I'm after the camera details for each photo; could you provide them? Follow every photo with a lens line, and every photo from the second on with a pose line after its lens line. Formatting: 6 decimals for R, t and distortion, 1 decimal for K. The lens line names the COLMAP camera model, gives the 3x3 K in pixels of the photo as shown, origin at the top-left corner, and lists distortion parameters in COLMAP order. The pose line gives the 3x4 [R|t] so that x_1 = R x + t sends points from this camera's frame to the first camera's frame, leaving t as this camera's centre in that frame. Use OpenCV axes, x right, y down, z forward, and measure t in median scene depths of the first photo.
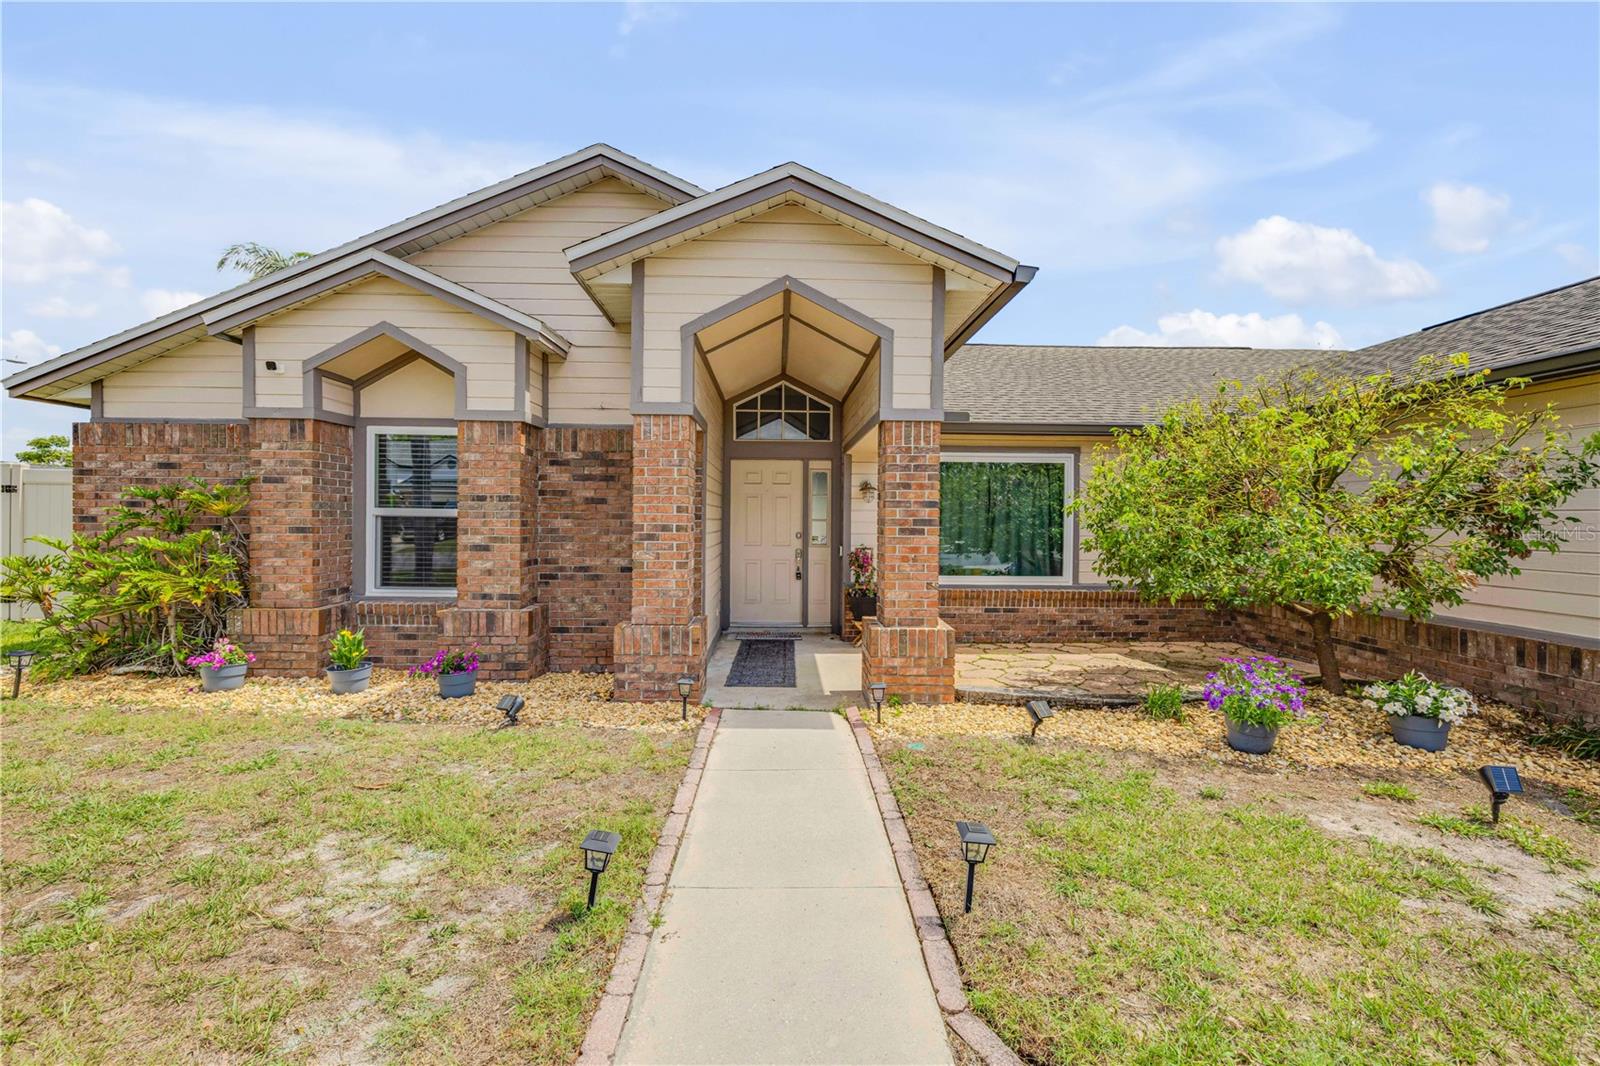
lens RADIAL K [[677.8, 0, 793.6], [0, 677.8, 523.4], [0, 0, 1]] dist [-0.002435, 0.000409]
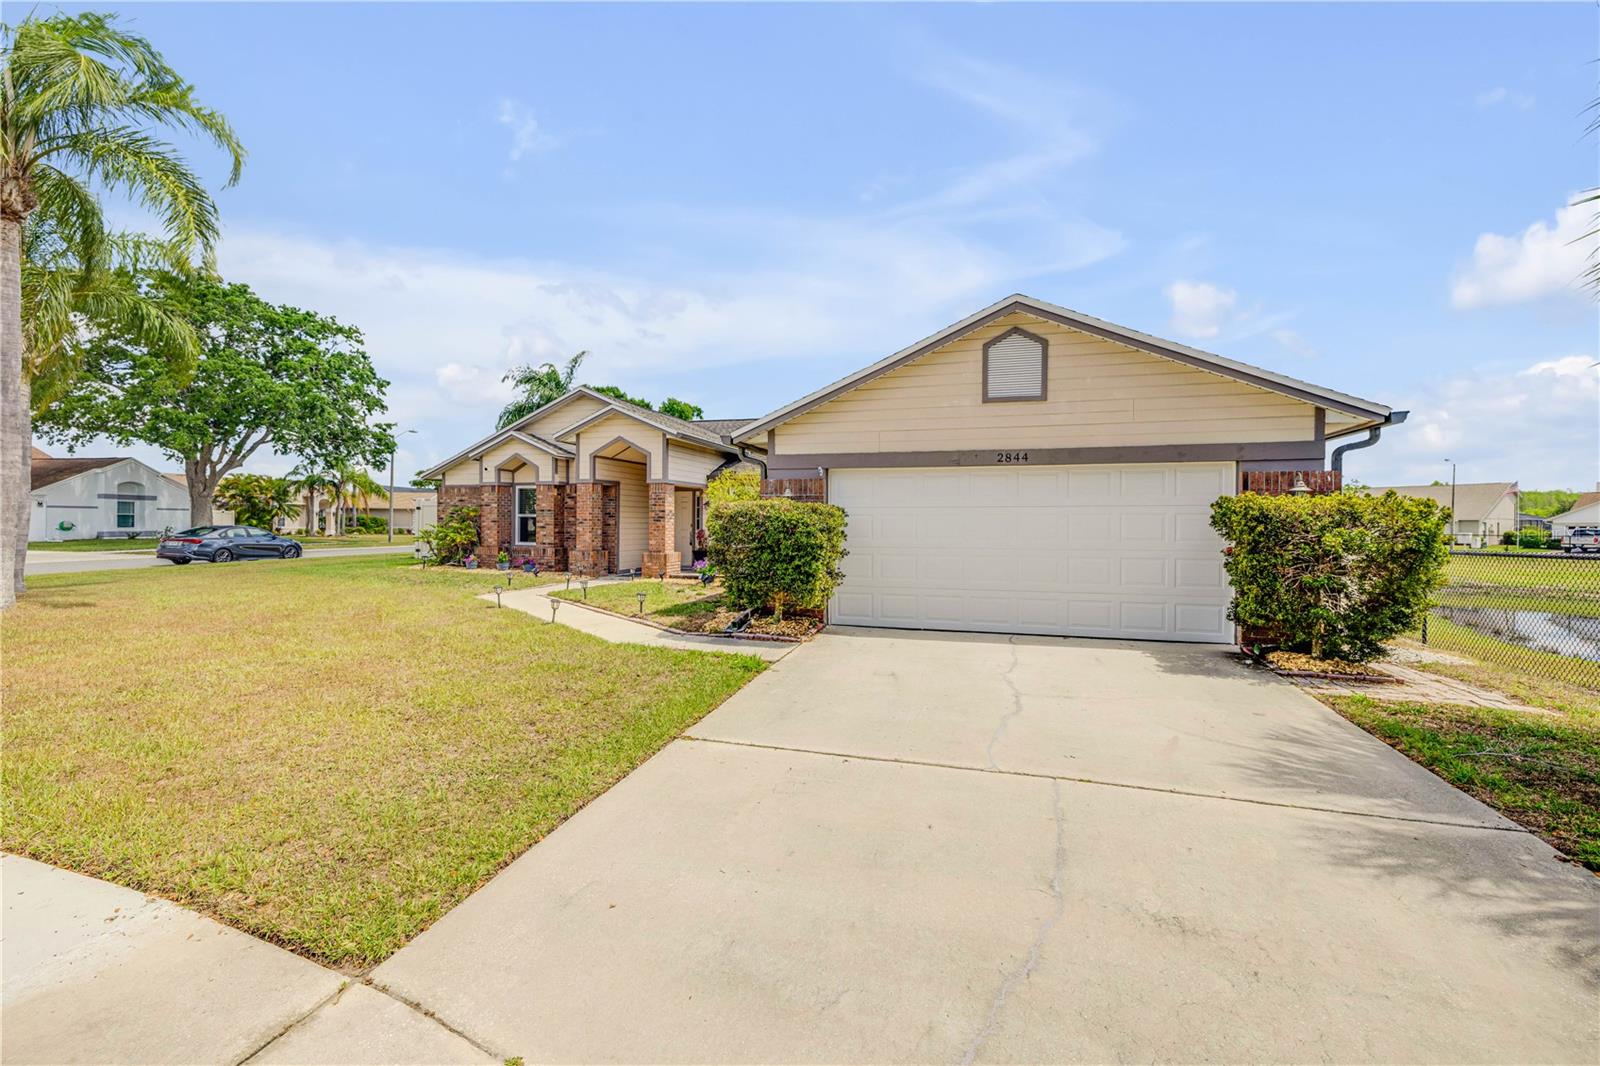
lens RADIAL K [[677.8, 0, 793.6], [0, 677.8, 523.4], [0, 0, 1]] dist [-0.002435, 0.000409]
pose [[0.944037, -0.001678, -0.329835, 1.567232], [-0.002592, 0.999918, -0.012506, 0.054442], [0.329830, 0.012661, 0.943956, -1.452957]]
